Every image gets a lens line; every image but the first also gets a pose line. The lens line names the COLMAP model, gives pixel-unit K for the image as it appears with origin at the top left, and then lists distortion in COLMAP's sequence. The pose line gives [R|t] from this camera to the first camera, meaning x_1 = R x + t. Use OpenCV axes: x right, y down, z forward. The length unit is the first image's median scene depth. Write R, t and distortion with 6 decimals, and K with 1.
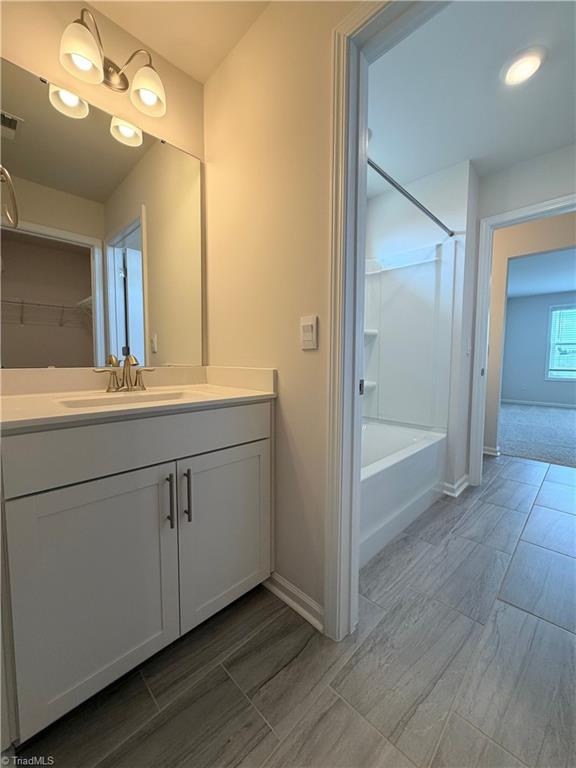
lens RADIAL K [[306.1, 0, 286.8], [0, 306.1, 382.2], [0, 0, 1]] dist [-0.002383, 0.000996]
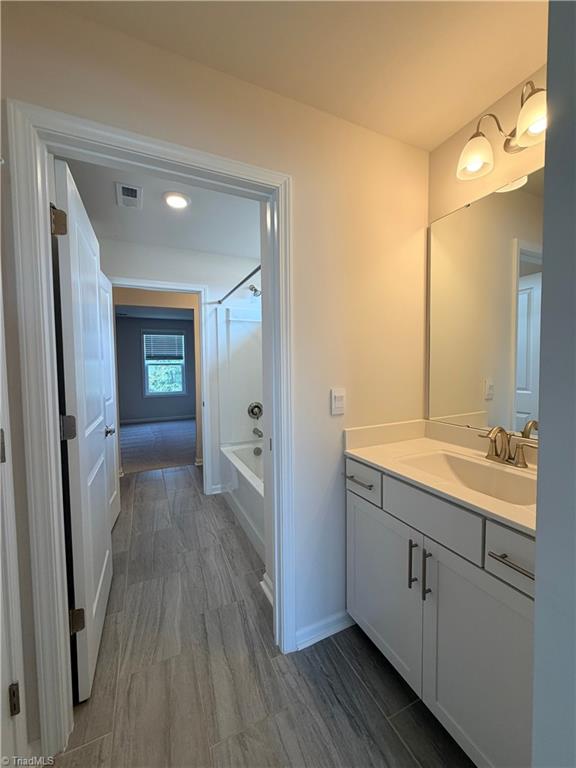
lens RADIAL K [[306.1, 0, 289.5], [0, 306.1, 381.4], [0, 0, 1]] dist [-0.002383, 0.000996]
pose [[-0.342229, 0.046823, -0.938449, 1.619650], [-0.057157, 0.995871, 0.070532, -0.268741], [0.937876, 0.077777, -0.338140, 1.684338]]
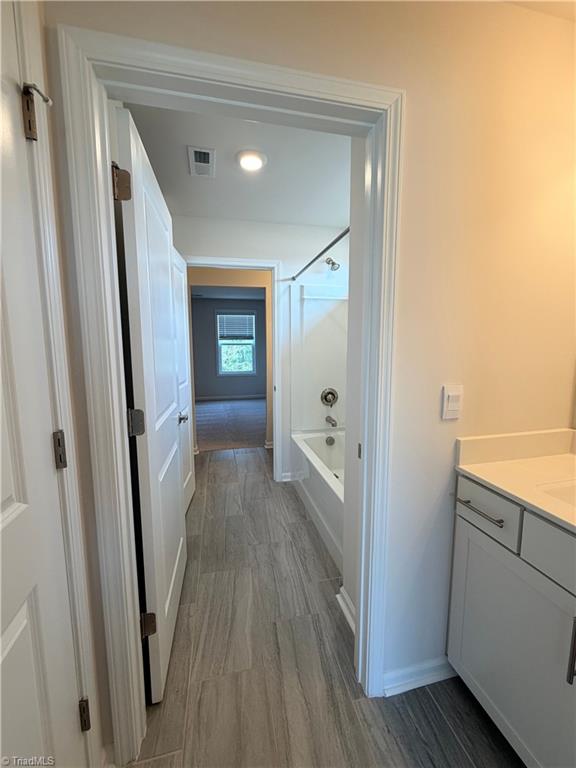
lens RADIAL K [[306.1, 0, 290.3], [0, 306.1, 381.2], [0, 0, 1]] dist [-0.002383, 0.000996]
pose [[-0.533157, 0.095326, -0.840629, 1.503598], [-0.059454, 0.986953, 0.149626, -0.281197], [0.843925, 0.129753, -0.520533, 1.574281]]
